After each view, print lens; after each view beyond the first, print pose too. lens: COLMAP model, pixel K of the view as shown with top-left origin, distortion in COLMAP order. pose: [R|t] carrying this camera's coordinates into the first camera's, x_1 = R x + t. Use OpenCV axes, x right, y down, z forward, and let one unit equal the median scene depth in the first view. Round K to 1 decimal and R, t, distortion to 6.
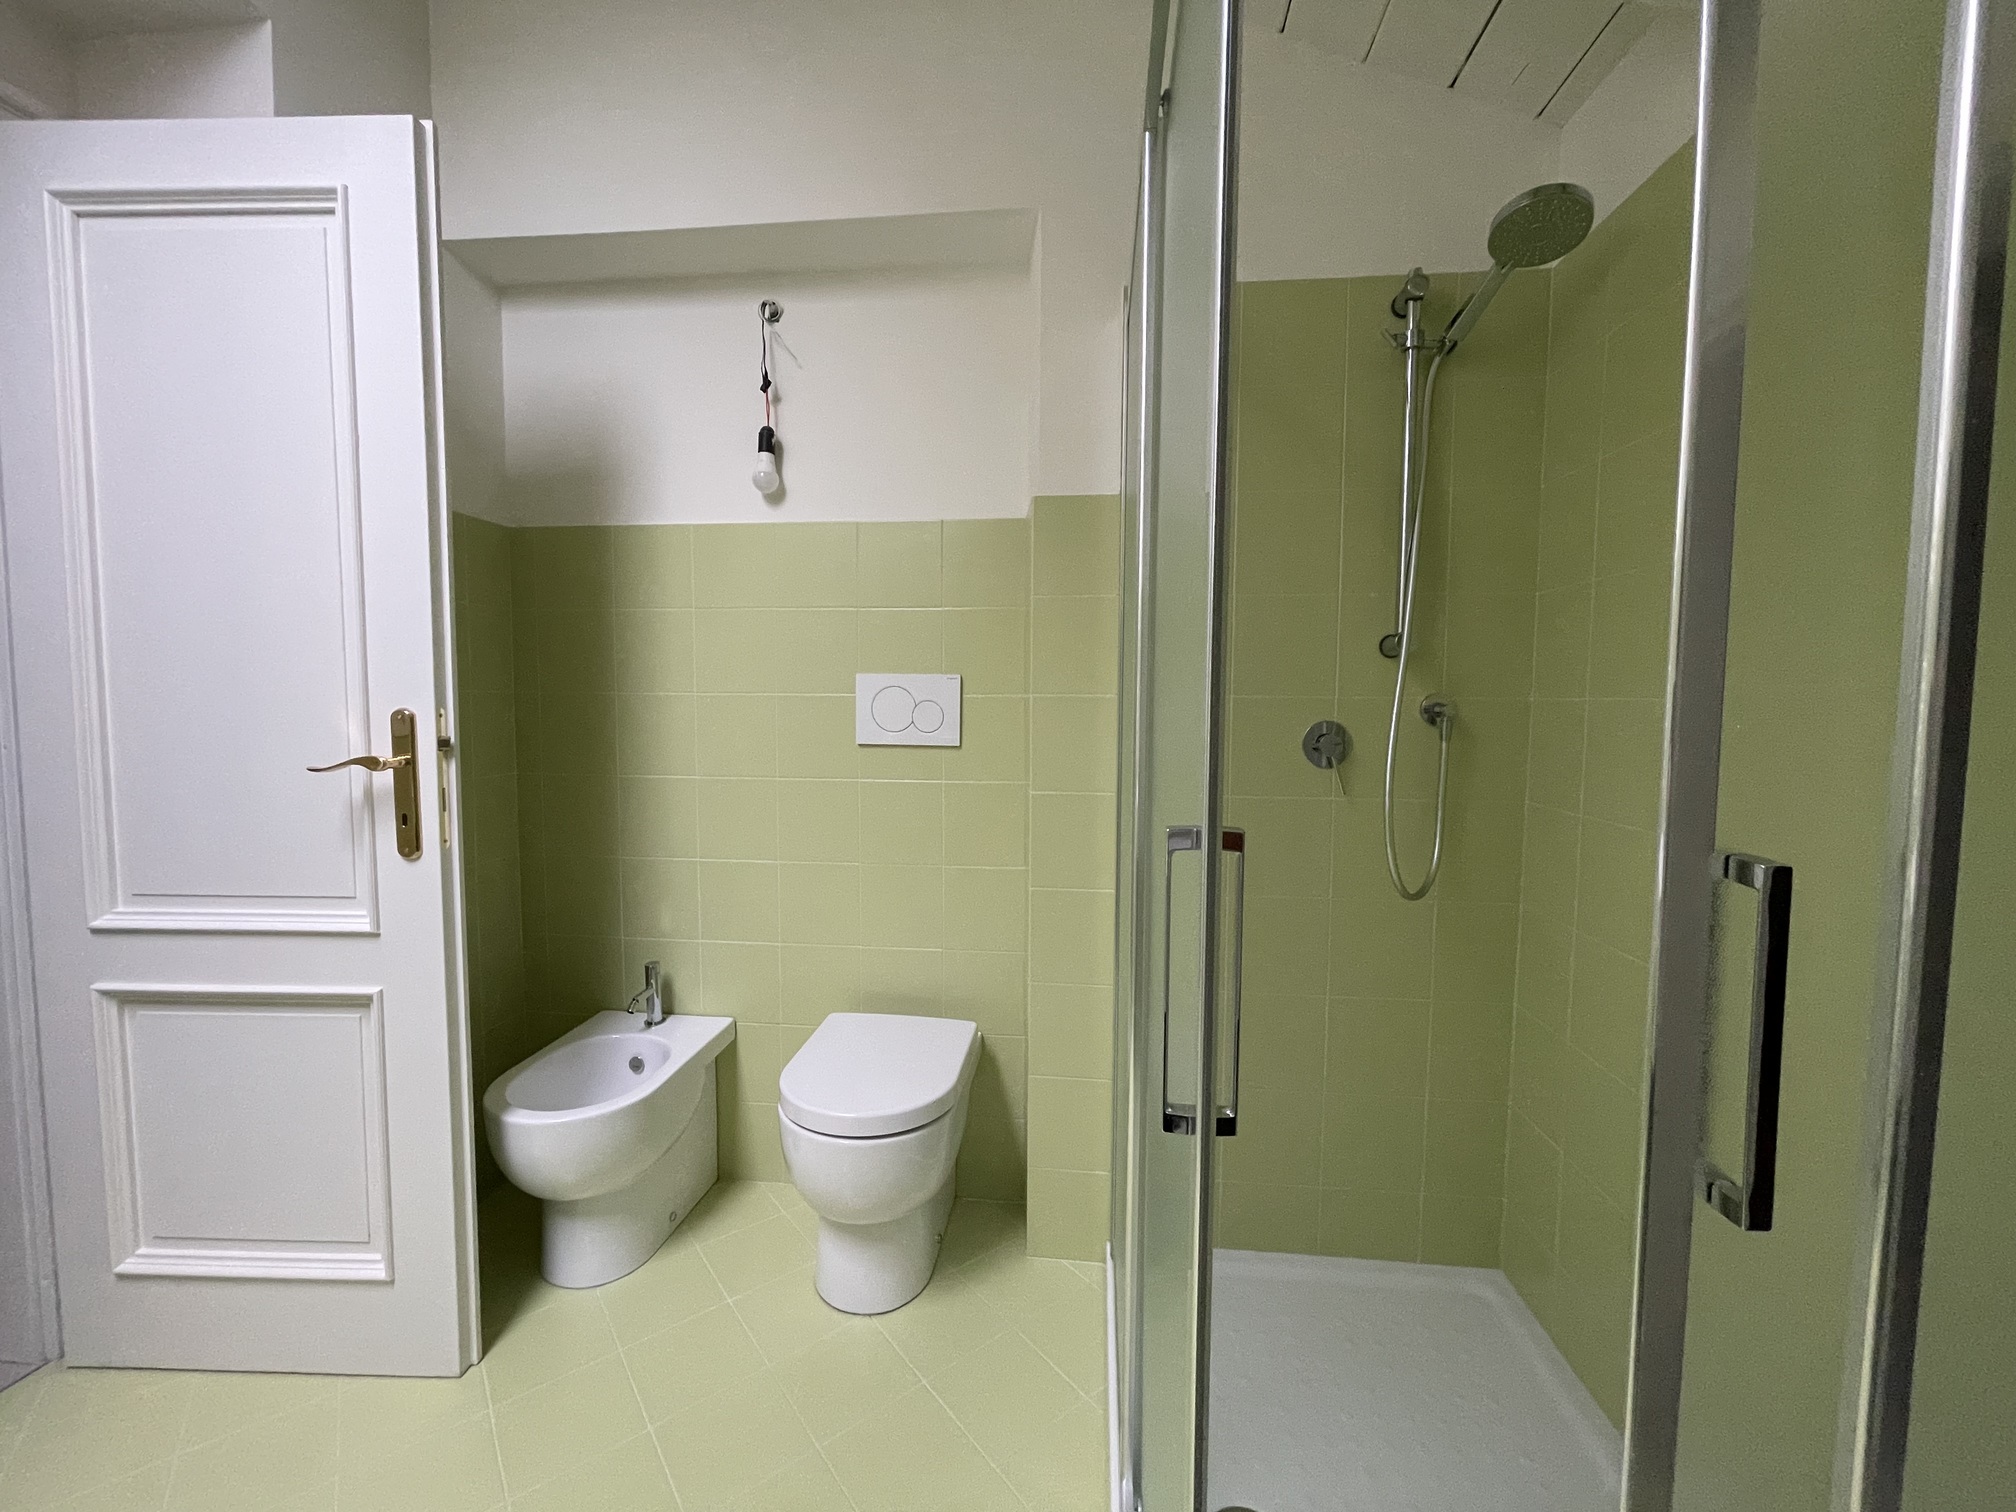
lens RADIAL K [[815.5, 0, 1009.7], [0, 815.5, 751.2], [0, 0, 1]] dist [-0.006701, 0.000007]
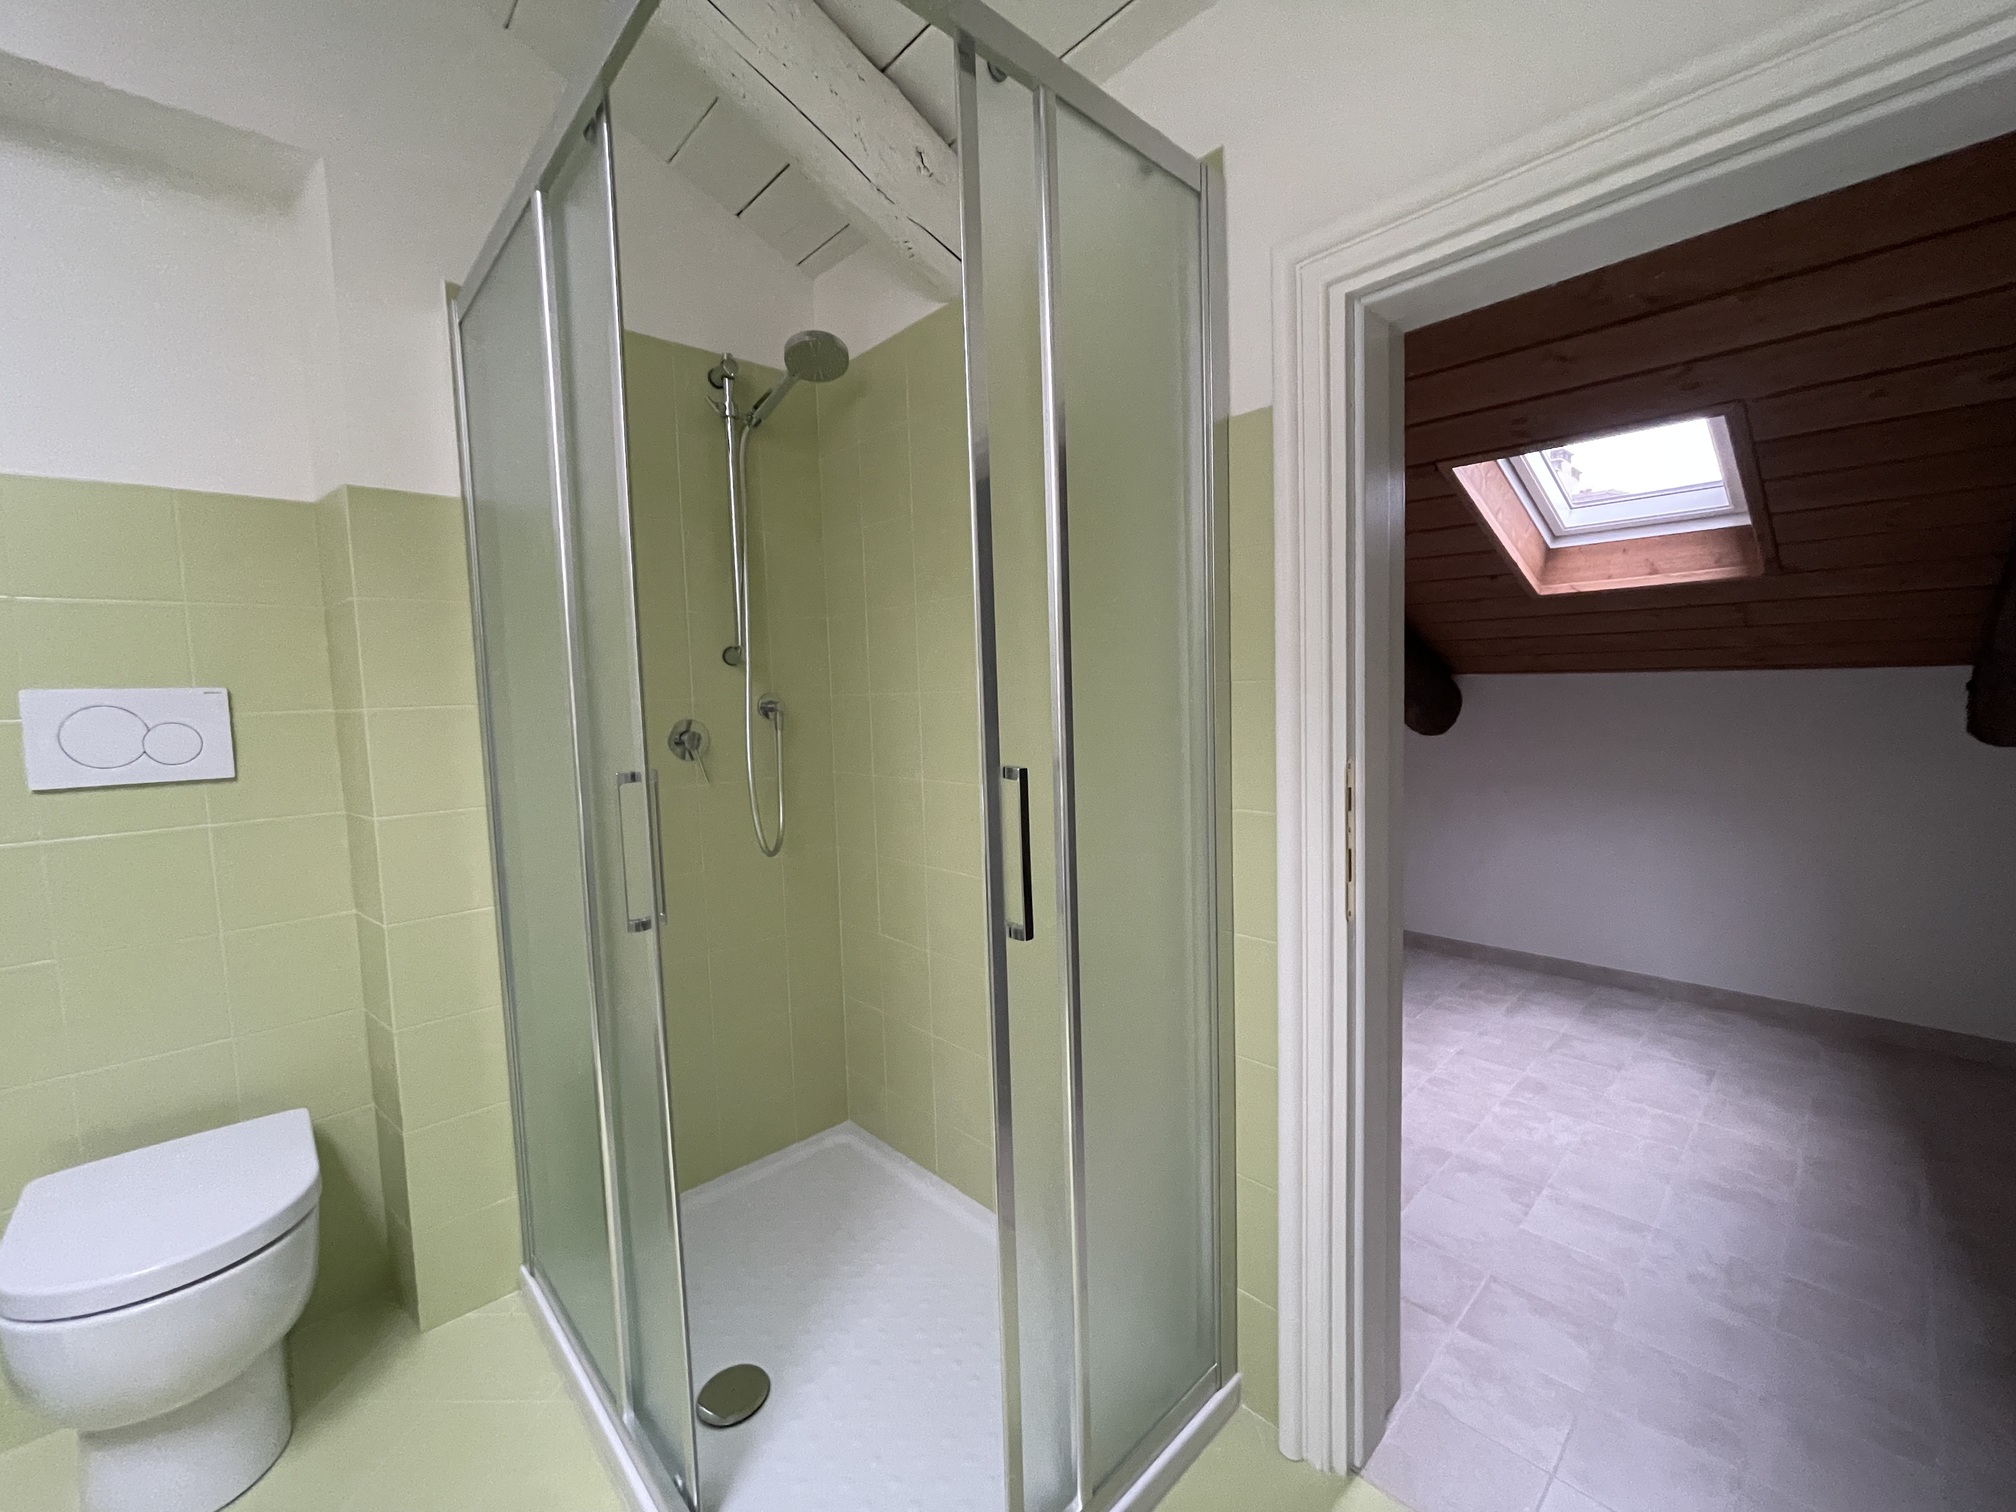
lens RADIAL K [[815.6, 0, 1008.0], [0, 815.6, 756.0], [0, 0, 1]] dist [0.003407, -0.000069]
pose [[0.649323, -0.088877, 0.755301, -0.207747], [0.085917, 0.995363, 0.043264, 0.003789], [-0.755644, 0.036801, 0.653948, -0.113614]]
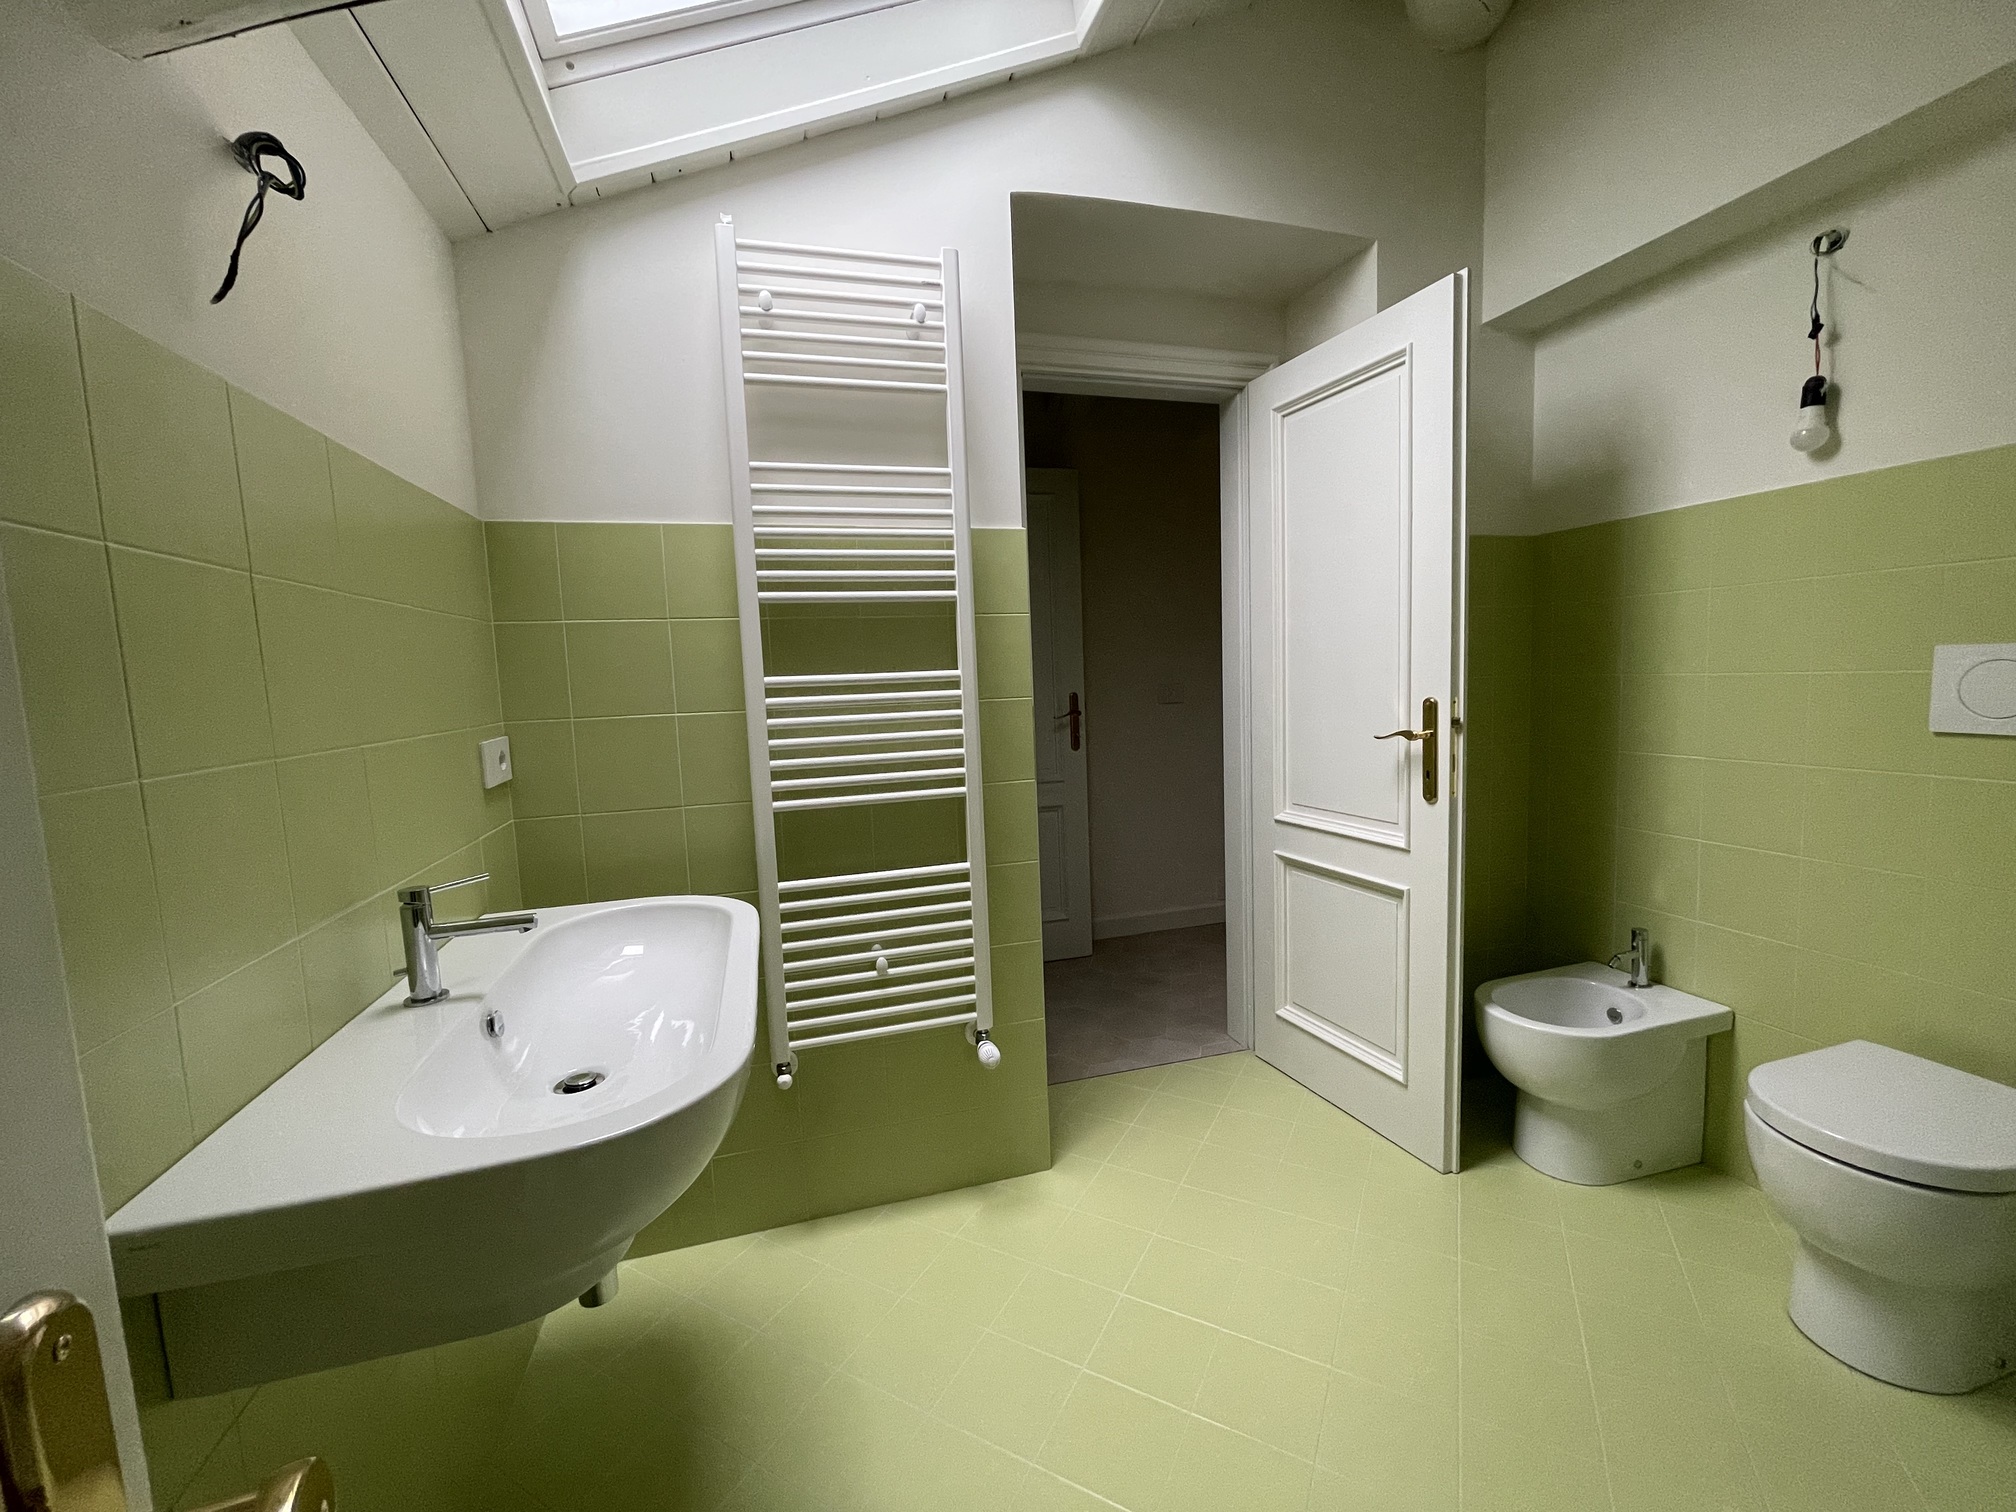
lens RADIAL K [[815.5, 0, 1009.7], [0, 815.5, 751.2], [0, 0, 1]] dist [-0.006701, 0.000007]
pose [[0.381292, 0.065688, -0.922118, 0.257838], [-0.017453, 0.997806, 0.063863, -0.031578], [0.924290, -0.008257, 0.381602, -0.202204]]
